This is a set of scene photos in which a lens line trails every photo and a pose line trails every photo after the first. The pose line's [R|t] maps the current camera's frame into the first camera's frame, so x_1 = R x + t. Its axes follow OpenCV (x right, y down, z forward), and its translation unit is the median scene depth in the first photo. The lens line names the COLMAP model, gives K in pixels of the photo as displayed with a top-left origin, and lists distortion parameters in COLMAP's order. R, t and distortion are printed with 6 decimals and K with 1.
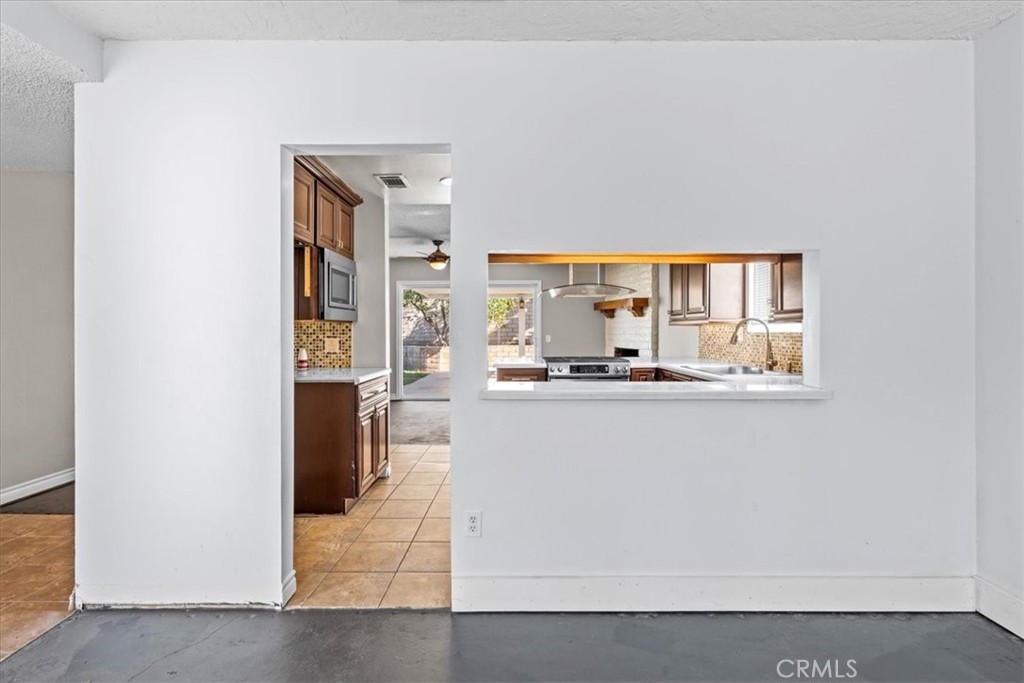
lens RADIAL K [[486.2, 0, 497.1], [0, 486.2, 329.7], [0, 0, 1]] dist [0.024662, 0.000104]
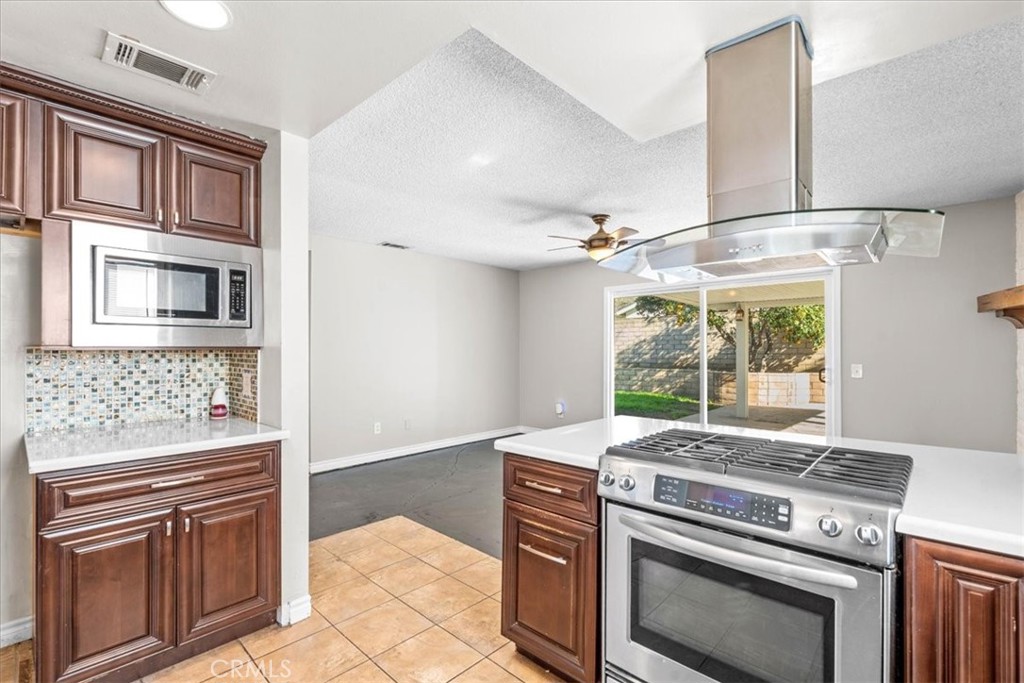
lens RADIAL K [[458.0, 0, 509.5], [0, 458.0, 341.8], [0, 0, 1]] dist [0.000776, 0.000367]
pose [[0.752538, -0.009026, -0.658487, 0.303688], [0.000739, 0.999917, -0.012862, -0.014815], [0.658548, 0.009192, 0.752482, 0.764108]]
